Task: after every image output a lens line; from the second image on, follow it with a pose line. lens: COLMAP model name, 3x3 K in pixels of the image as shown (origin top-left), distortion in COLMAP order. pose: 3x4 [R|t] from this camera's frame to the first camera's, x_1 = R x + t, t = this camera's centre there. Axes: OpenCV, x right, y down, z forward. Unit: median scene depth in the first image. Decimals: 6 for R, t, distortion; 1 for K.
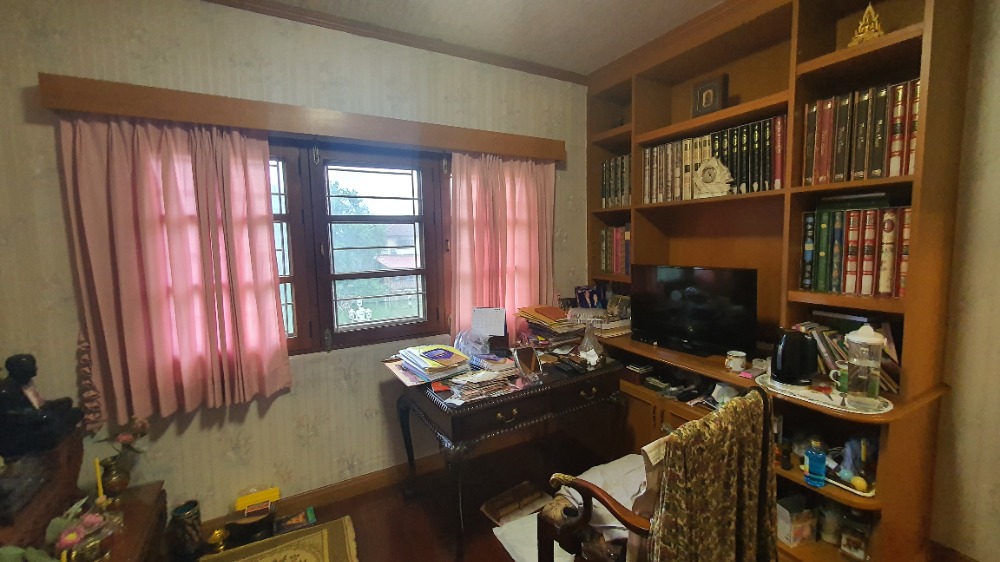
lens RADIAL K [[398.7, 0, 500.0], [0, 398.7, 281.0], [0, 0, 1]] dist [0.001999, -0.002983]
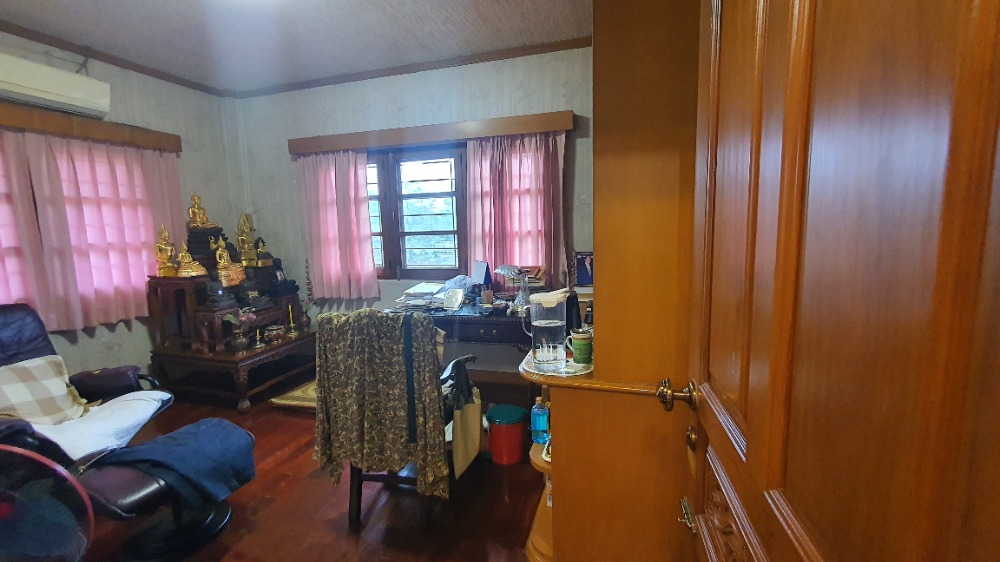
lens RADIAL K [[398.7, 0, 500.0], [0, 398.7, 281.0], [0, 0, 1]] dist [0.001999, -0.002983]
pose [[0.709812, 0.105894, -0.696386, 0.969538], [-0.056429, 0.994006, 0.093634, 0.005856], [0.702128, -0.027166, 0.711533, 0.136101]]
